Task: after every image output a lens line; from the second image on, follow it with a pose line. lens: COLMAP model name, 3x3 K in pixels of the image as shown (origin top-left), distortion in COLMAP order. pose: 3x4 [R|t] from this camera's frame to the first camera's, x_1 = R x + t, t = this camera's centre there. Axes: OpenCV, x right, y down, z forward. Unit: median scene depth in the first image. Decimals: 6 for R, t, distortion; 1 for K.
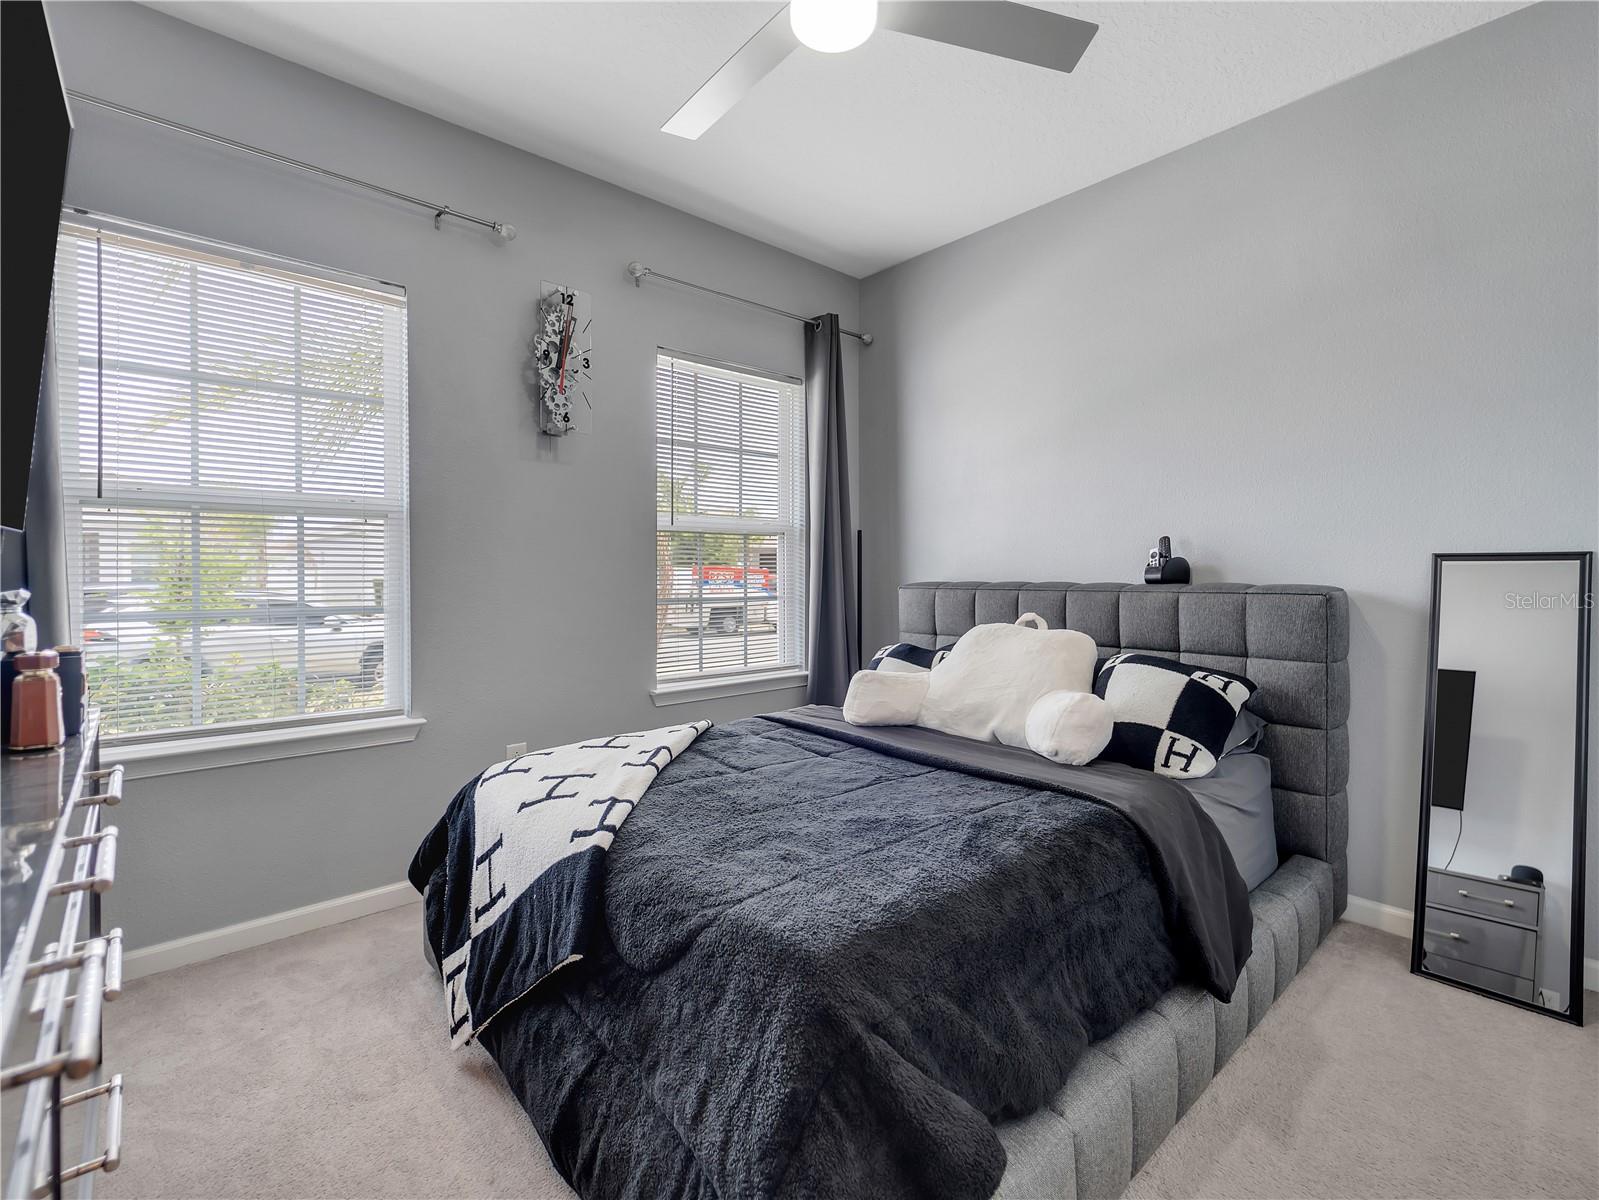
lens RADIAL K [[734.8, 0, 799.5], [0, 734.8, 600.0], [0, 0, 1]] dist [-0.000151, -0.000455]
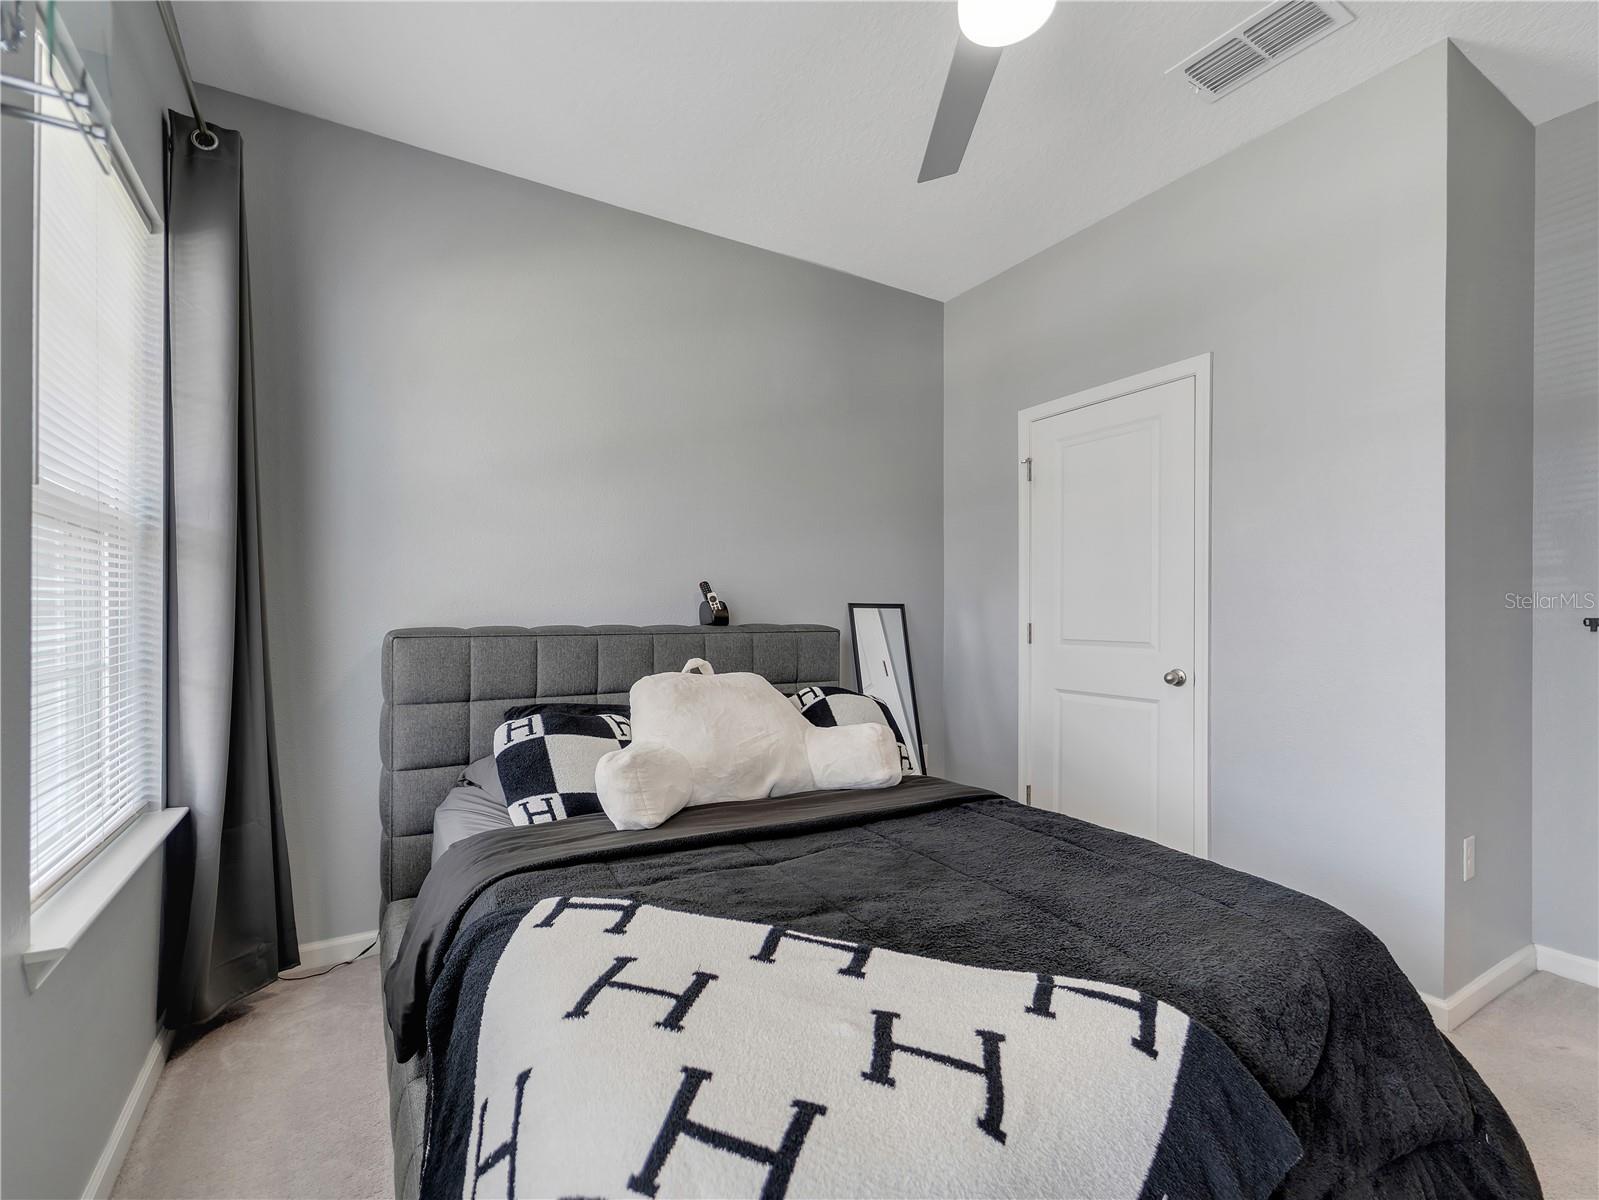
lens RADIAL K [[736.6, 0, 796.3], [0, 736.6, 623.4], [0, 0, 1]] dist [-0.000478, -0.000382]
pose [[0.196069, -0.012703, 0.980508, -0.614610], [0.035639, 0.999348, 0.005821, -0.030031], [-0.979942, 0.033803, 0.196393, 0.737115]]
